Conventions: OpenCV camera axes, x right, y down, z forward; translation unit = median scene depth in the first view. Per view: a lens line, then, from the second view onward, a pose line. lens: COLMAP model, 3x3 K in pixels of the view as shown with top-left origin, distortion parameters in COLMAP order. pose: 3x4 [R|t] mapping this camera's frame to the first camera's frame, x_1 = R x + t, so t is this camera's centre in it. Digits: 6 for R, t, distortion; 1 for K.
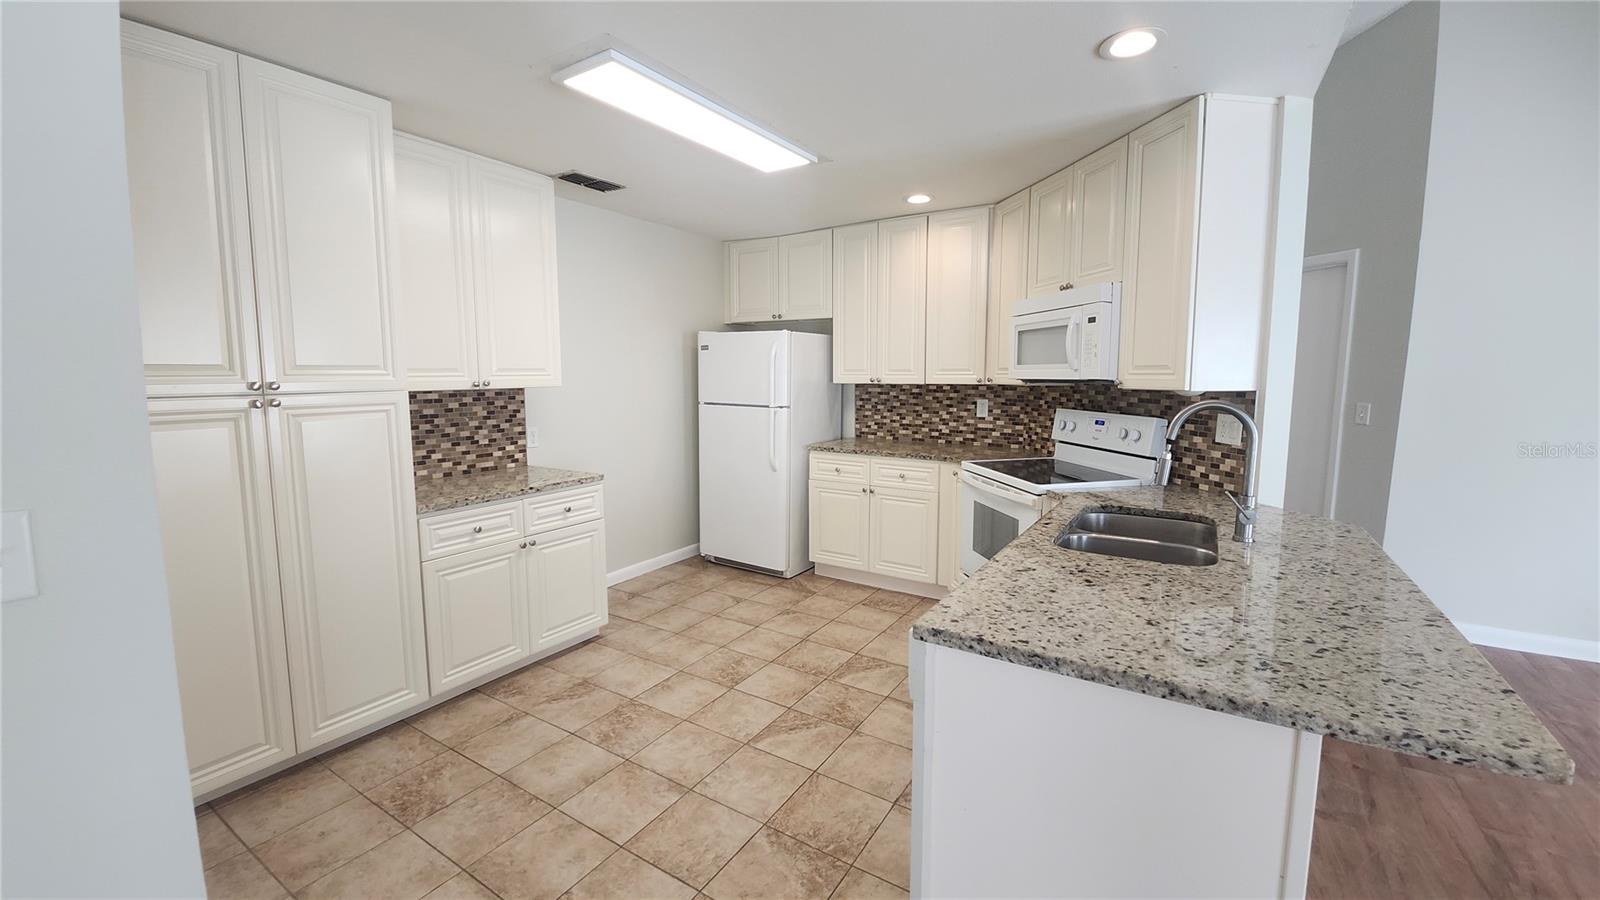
lens RADIAL K [[635.6, 0, 792.7], [0, 635.6, 436.2], [0, 0, 1]] dist [0.000528, -0.009673]
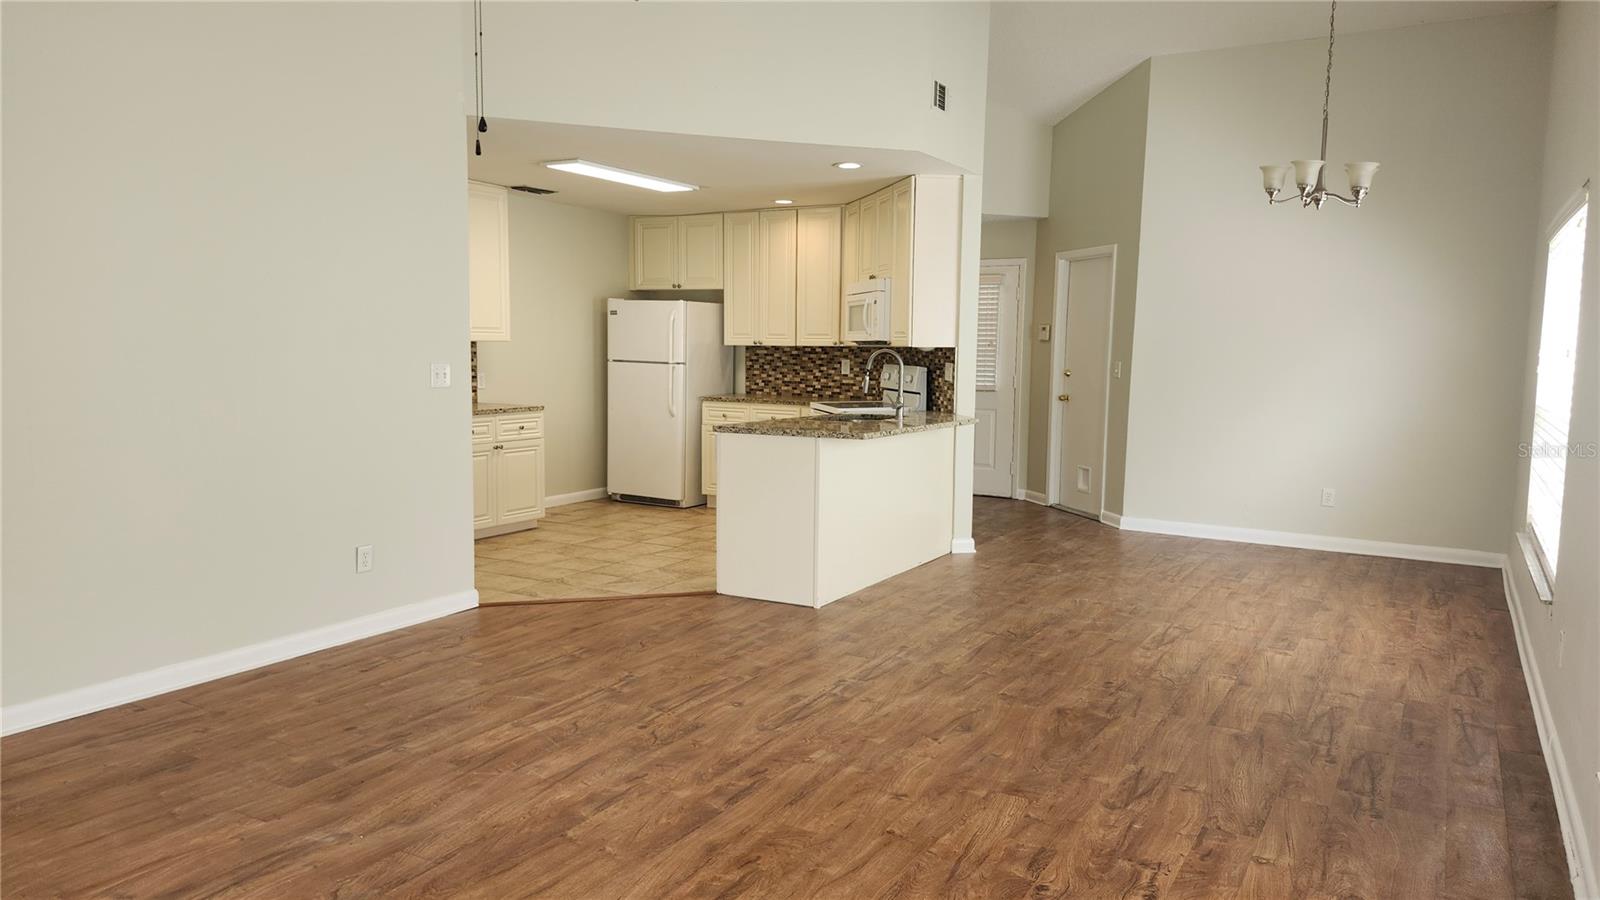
lens RADIAL K [[1101.3, 0, 789.4], [0, 1101.3, 455.1], [0, 0, 1]] dist [0.118729, -0.172260]
pose [[0.998500, 0.007471, 0.054246, 0.076715], [-0.007484, 0.999972, 0.000023, 0.120786], [-0.054244, -0.000429, 0.998528, -1.056213]]
